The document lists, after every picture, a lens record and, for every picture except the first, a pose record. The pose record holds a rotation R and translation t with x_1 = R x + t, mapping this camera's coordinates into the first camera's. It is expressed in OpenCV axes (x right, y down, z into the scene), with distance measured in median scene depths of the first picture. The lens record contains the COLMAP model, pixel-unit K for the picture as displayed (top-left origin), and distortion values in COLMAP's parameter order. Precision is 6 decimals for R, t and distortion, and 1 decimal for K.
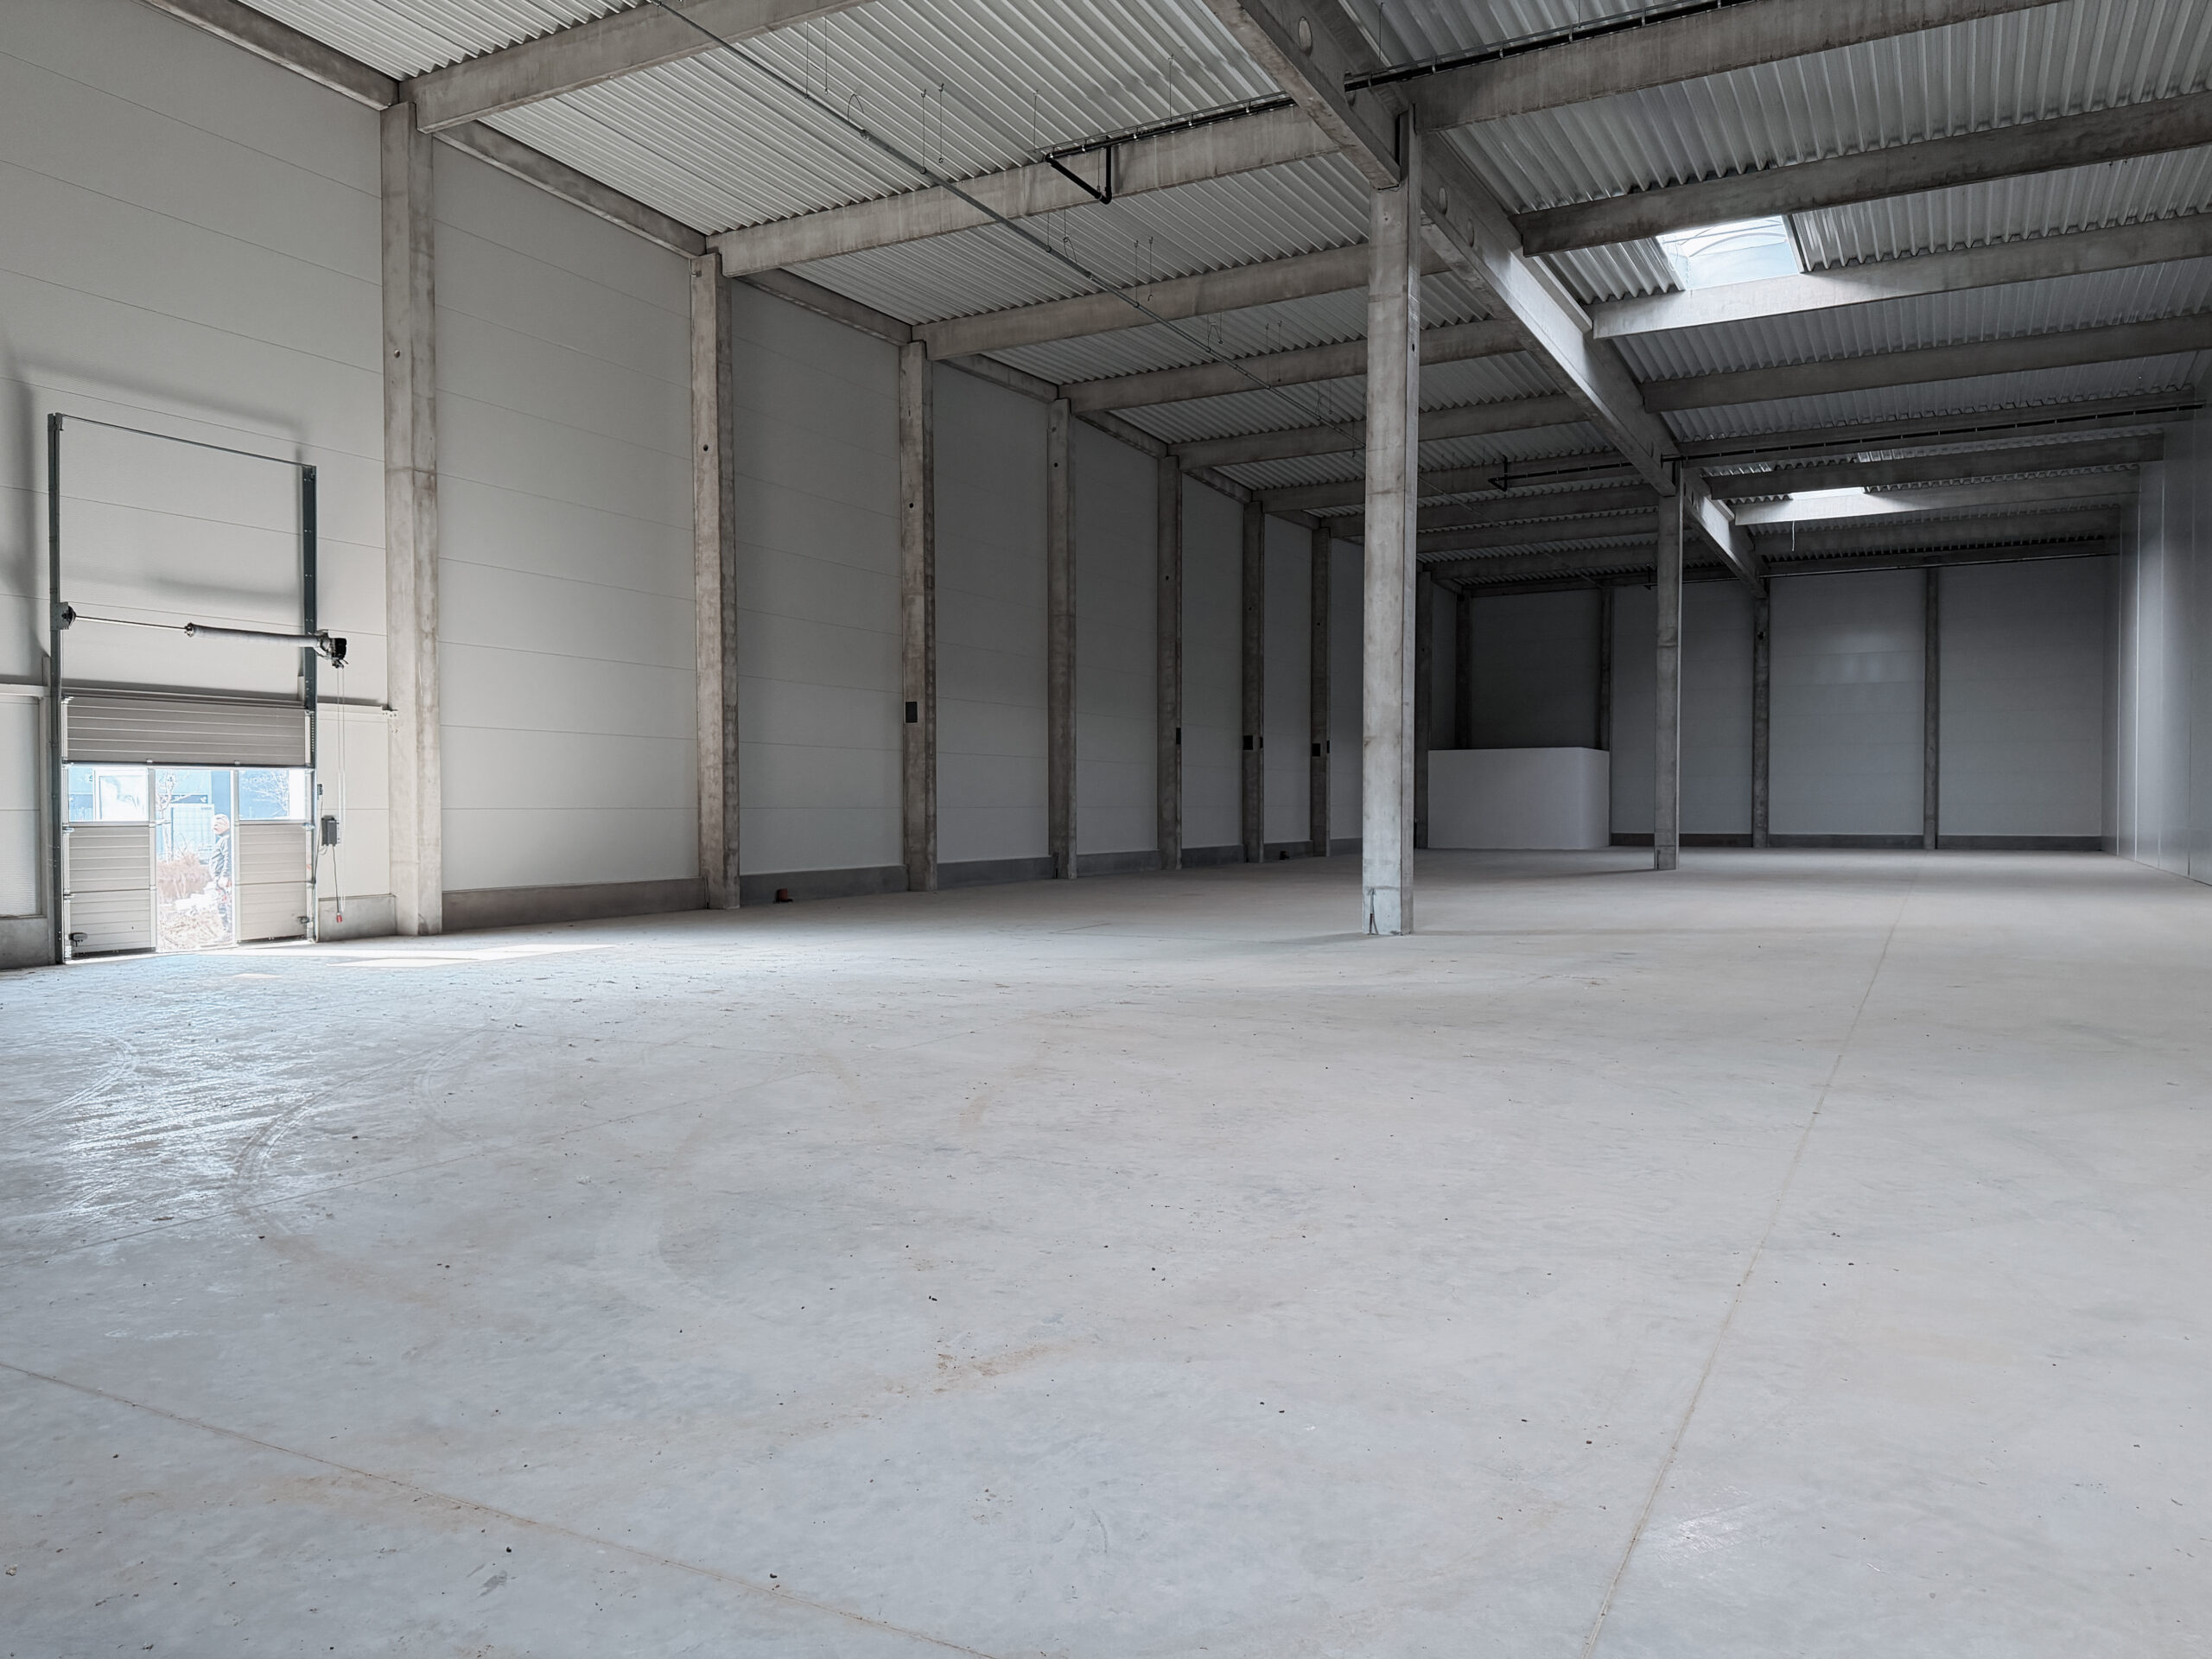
lens RADIAL K [[1560.1, 0, 1106.0], [0, 1560.1, 829.5], [0, 0, 1]] dist [0.045485, -0.086171]
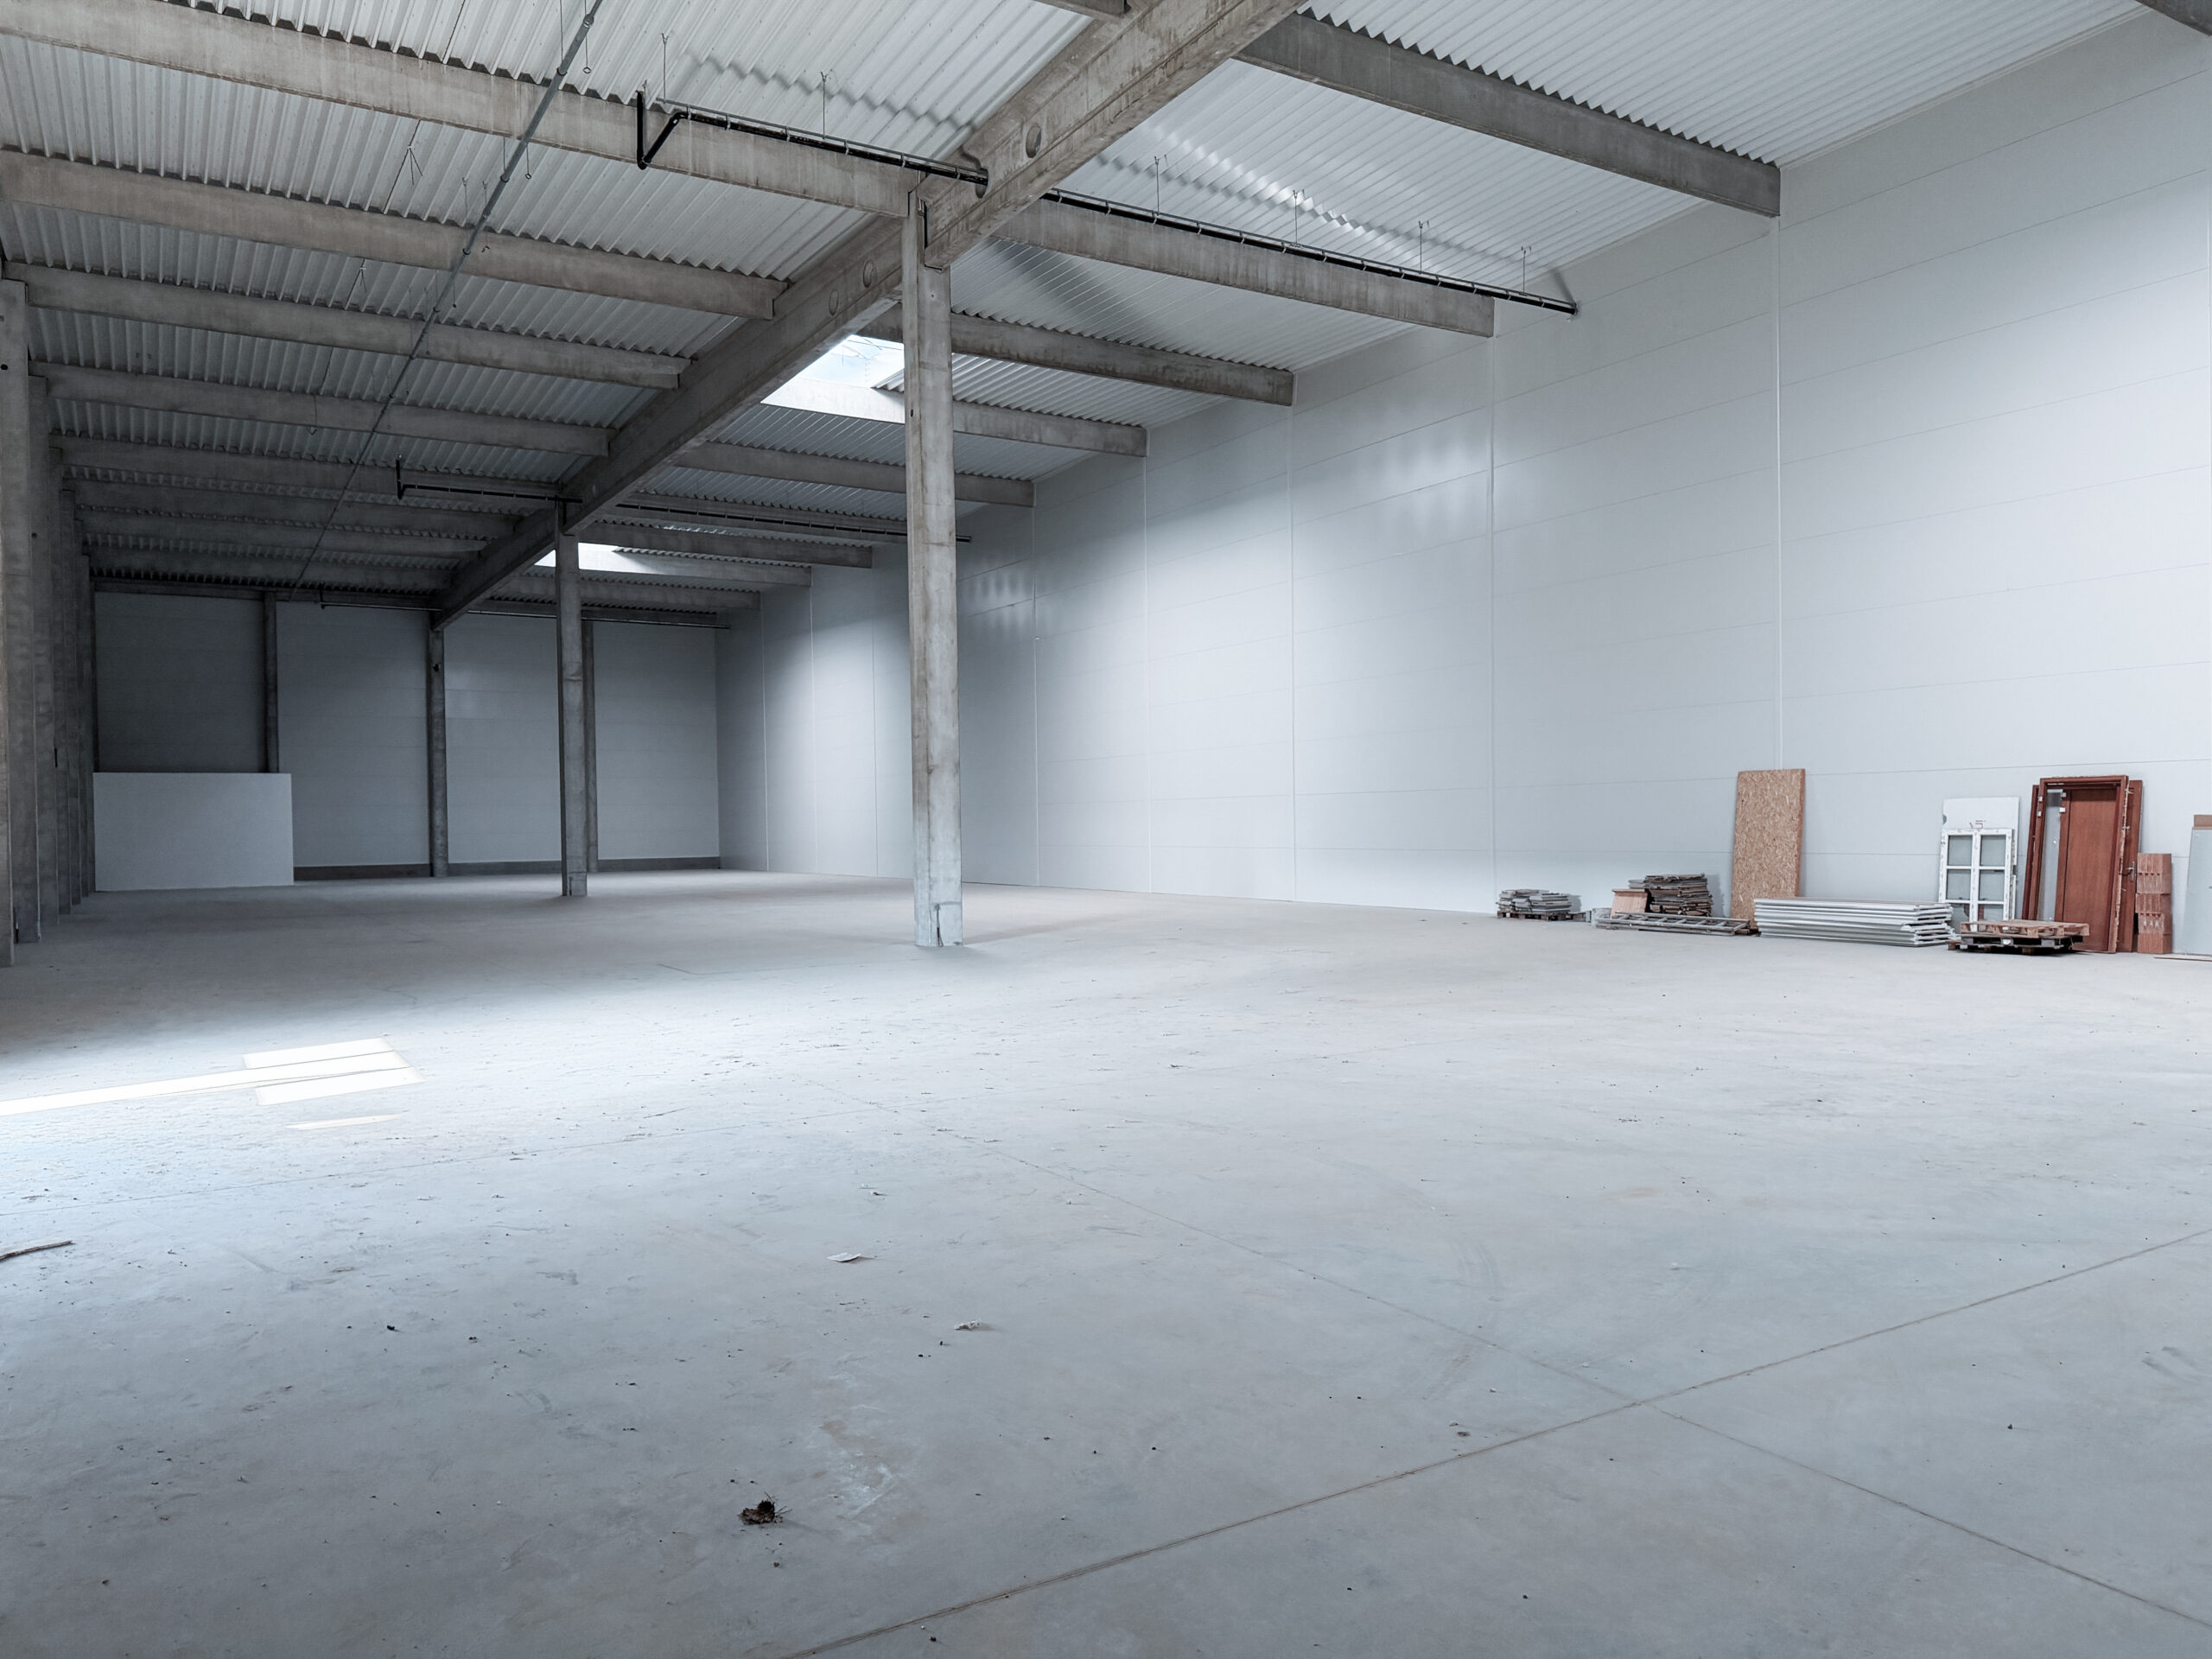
lens RADIAL K [[1560.1, 0, 1106.0], [0, 1560.1, 829.5], [0, 0, 1]] dist [0.045485, -0.086171]
pose [[0.495679, -0.005855, 0.868486, -0.469576], [0.023989, 0.999688, -0.006952, -0.002701], [-0.868175, 0.024280, 0.495665, 0.232964]]
